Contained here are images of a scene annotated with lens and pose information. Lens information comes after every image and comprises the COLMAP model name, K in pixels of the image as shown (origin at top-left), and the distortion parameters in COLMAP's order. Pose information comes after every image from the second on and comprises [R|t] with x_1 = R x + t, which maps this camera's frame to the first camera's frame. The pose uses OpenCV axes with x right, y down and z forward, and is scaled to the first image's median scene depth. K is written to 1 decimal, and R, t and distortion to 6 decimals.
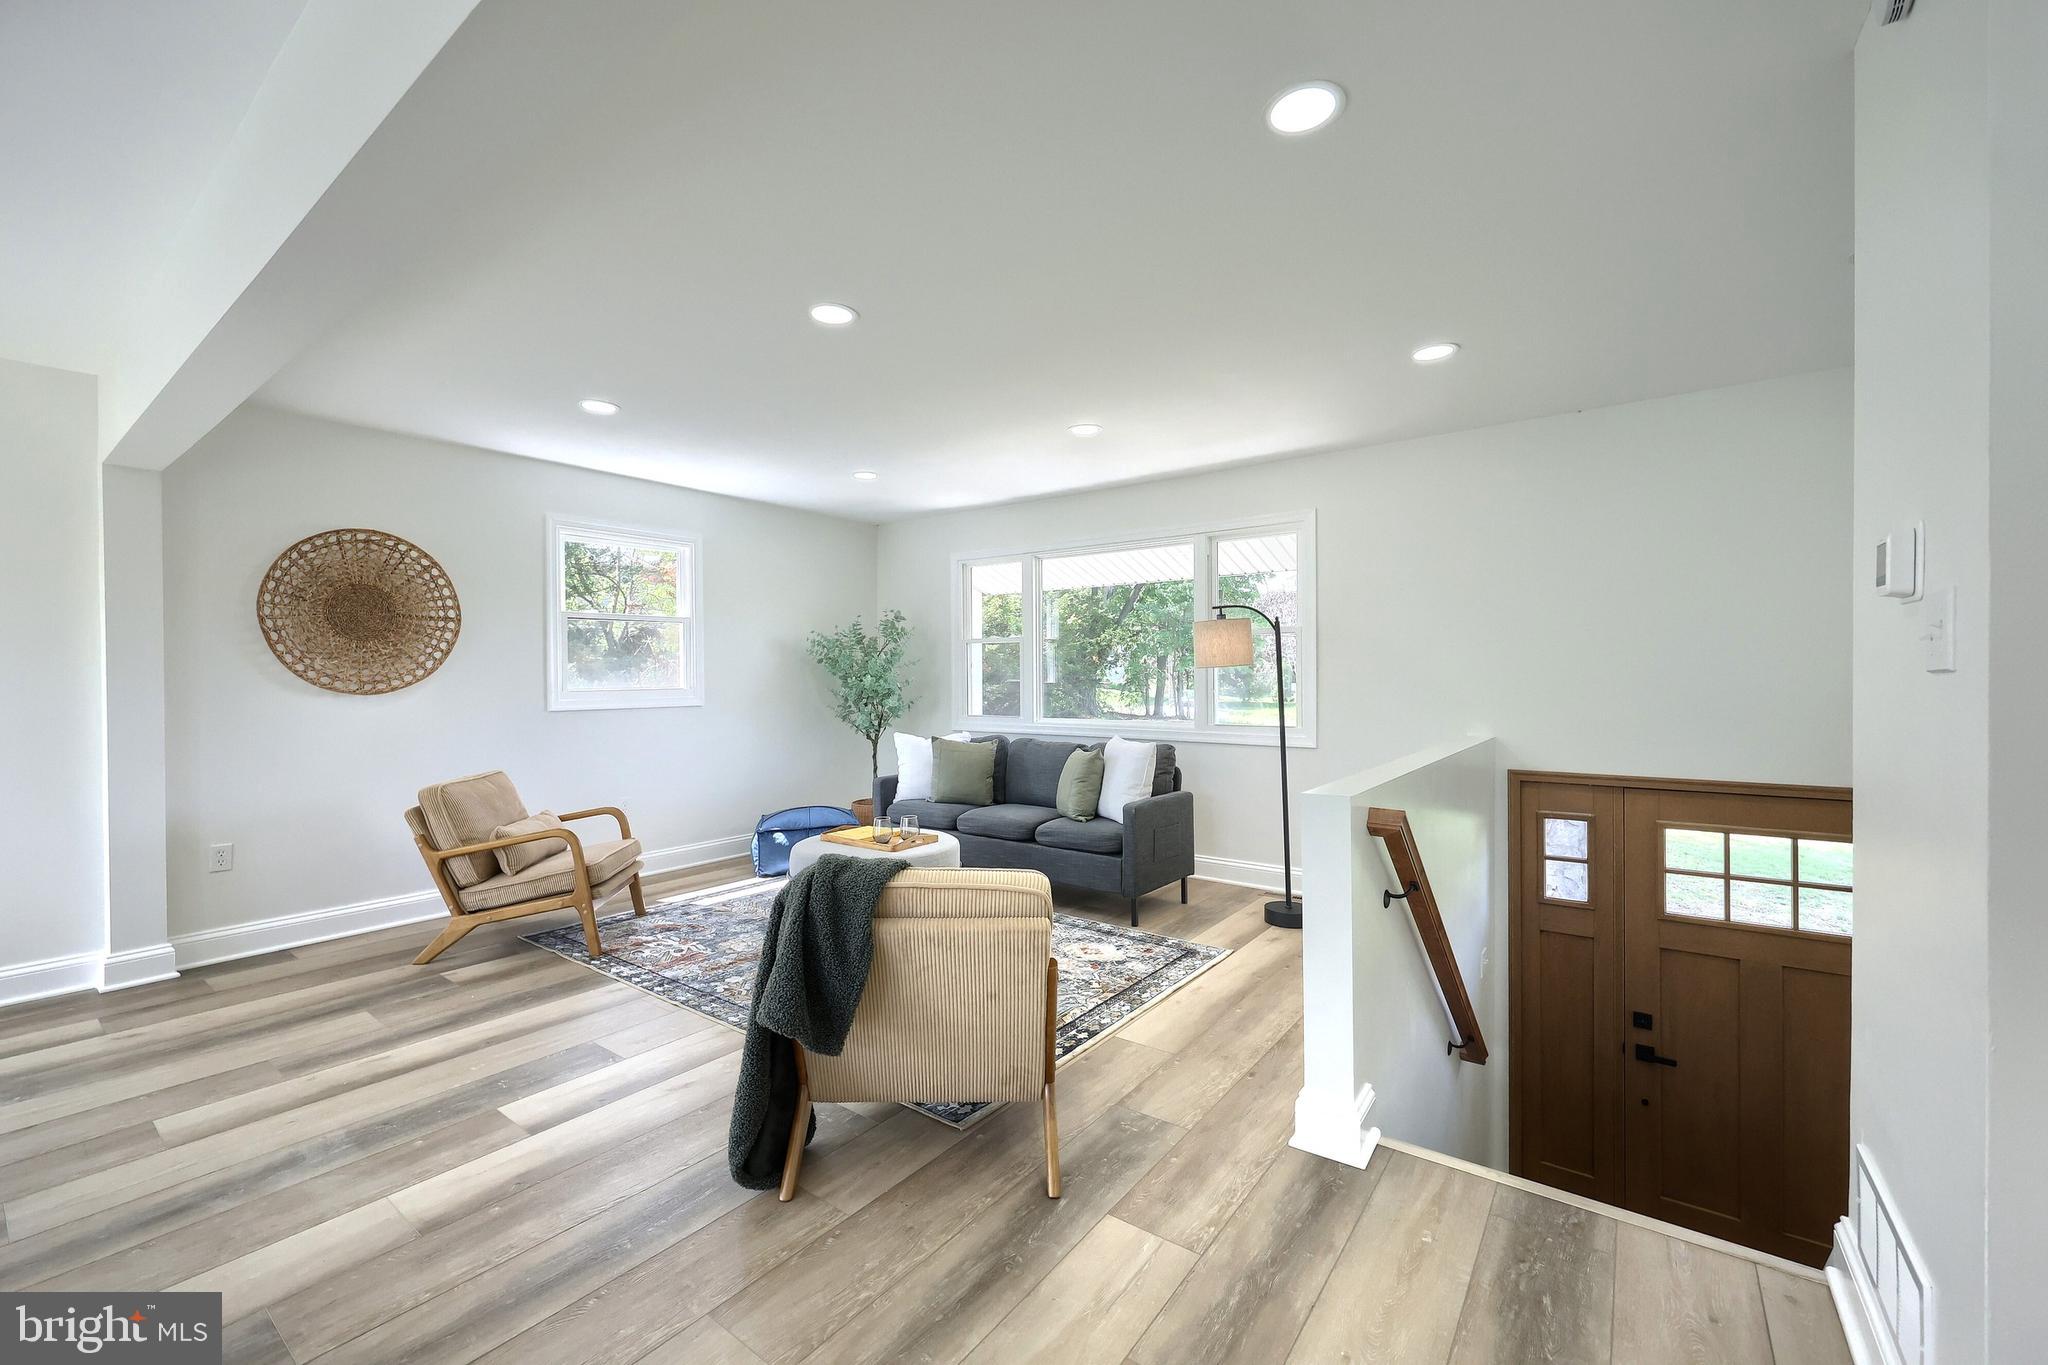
lens RADIAL K [[817.2, 0, 1021.7], [0, 817.2, 680.8], [0, 0, 1]] dist [0.000668, 0.000019]
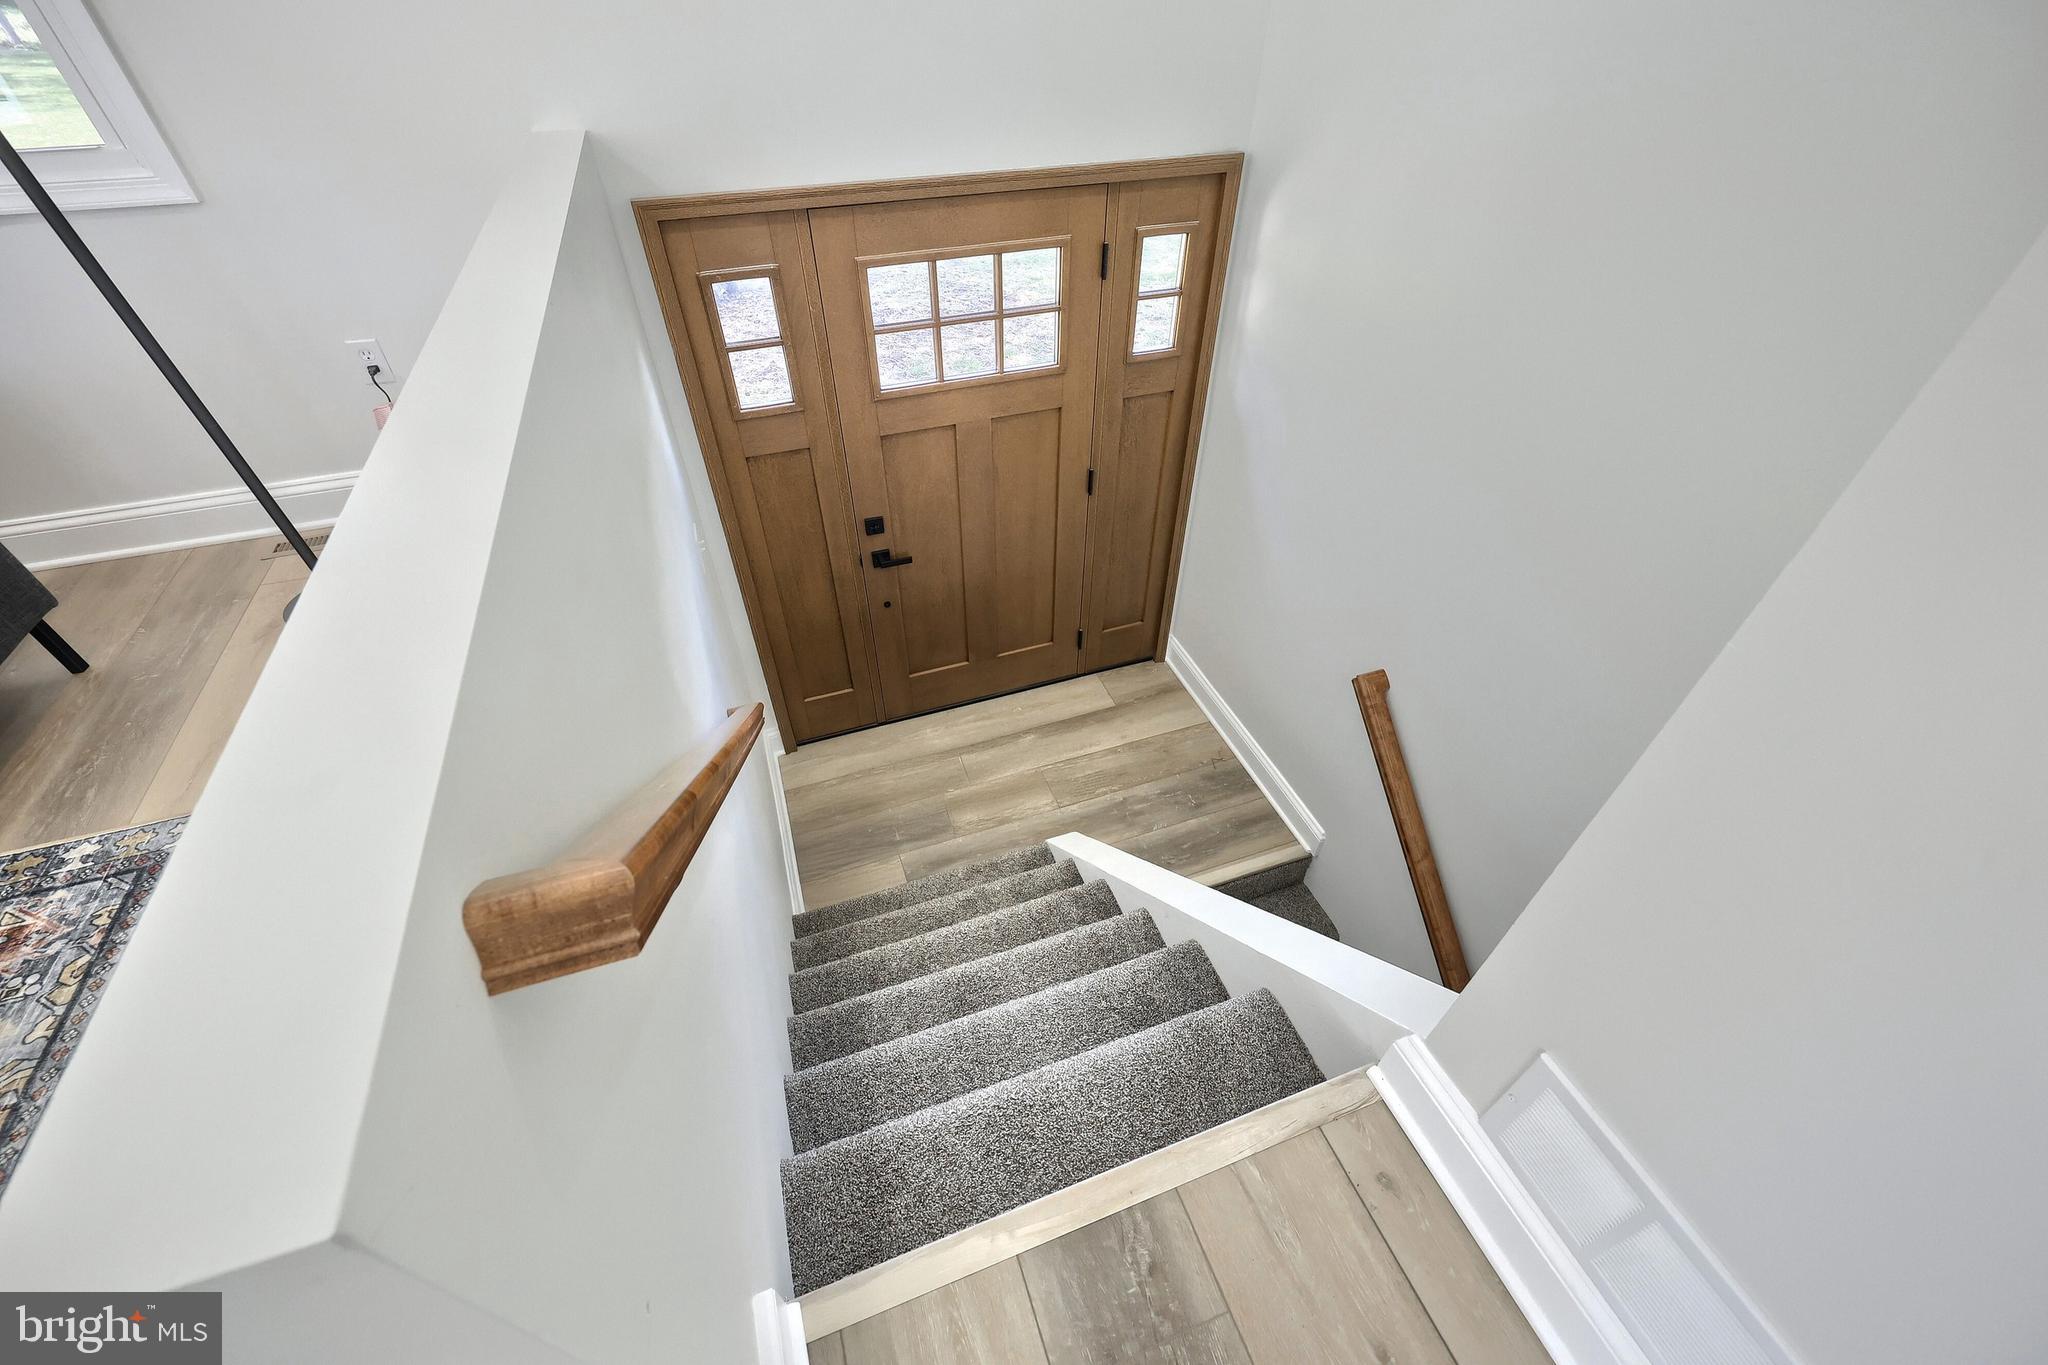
lens RADIAL K [[817.2, 0, 1020.4], [0, 817.2, 687.5], [0, 0, 1]] dist [0.000668, 0.000019]
pose [[0.554617, -0.558324, 0.616988, 0.240597], [-0.001875, 0.740638, 0.671902, -0.017948], [-0.832104, -0.373805, 0.409723, 0.477138]]
